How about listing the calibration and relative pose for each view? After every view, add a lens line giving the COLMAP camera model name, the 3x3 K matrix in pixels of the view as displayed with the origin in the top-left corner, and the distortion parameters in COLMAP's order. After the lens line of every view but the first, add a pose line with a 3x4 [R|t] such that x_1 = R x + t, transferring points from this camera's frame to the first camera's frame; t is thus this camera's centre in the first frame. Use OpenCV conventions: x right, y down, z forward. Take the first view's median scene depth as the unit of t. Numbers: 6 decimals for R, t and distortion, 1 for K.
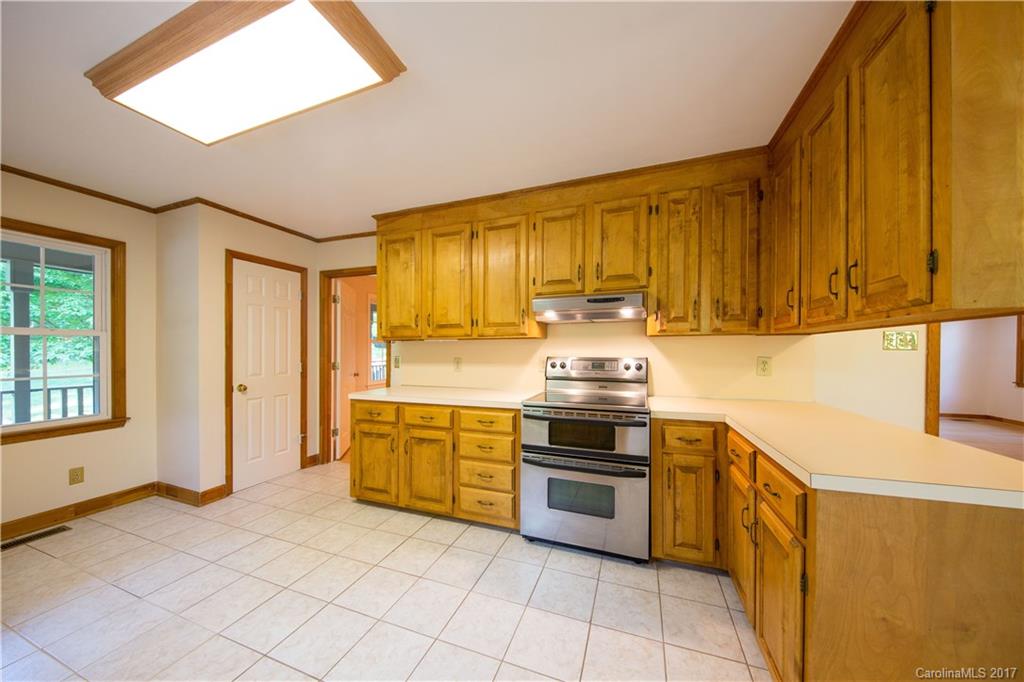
lens RADIAL K [[334.9, 0, 517.1], [0, 334.9, 350.4], [0, 0, 1]] dist [-0.000782, -0.000281]
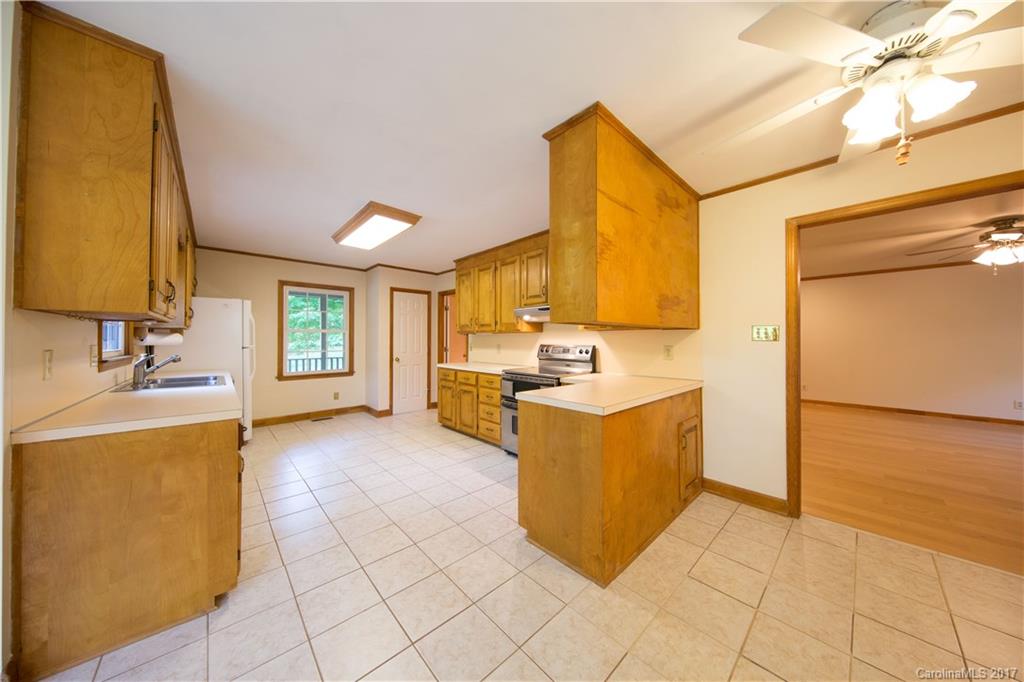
lens RADIAL K [[324.7, 0, 516.9], [0, 324.7, 337.4], [0, 0, 1]] dist [-0.000674, -0.000154]
pose [[0.892482, -0.001115, -0.451081, 0.676250], [-0.002071, 0.999976, -0.006569, -0.002939], [0.451078, 0.006797, 0.892459, -0.362657]]
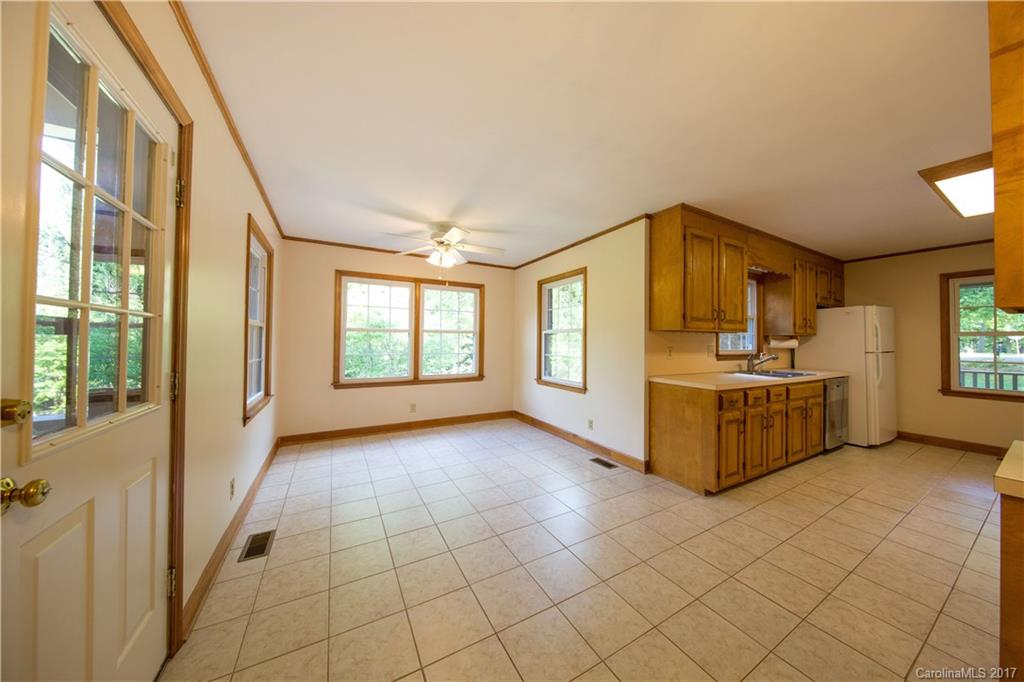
lens RADIAL K [[324.7, 0, 516.9], [0, 324.7, 337.4], [0, 0, 1]] dist [-0.000674, -0.000154]
pose [[-0.642487, -0.015705, -0.766135, 1.096468], [-0.008145, 0.999873, -0.013667, 0.000658], [0.766253, -0.002541, -0.642534, 0.114409]]
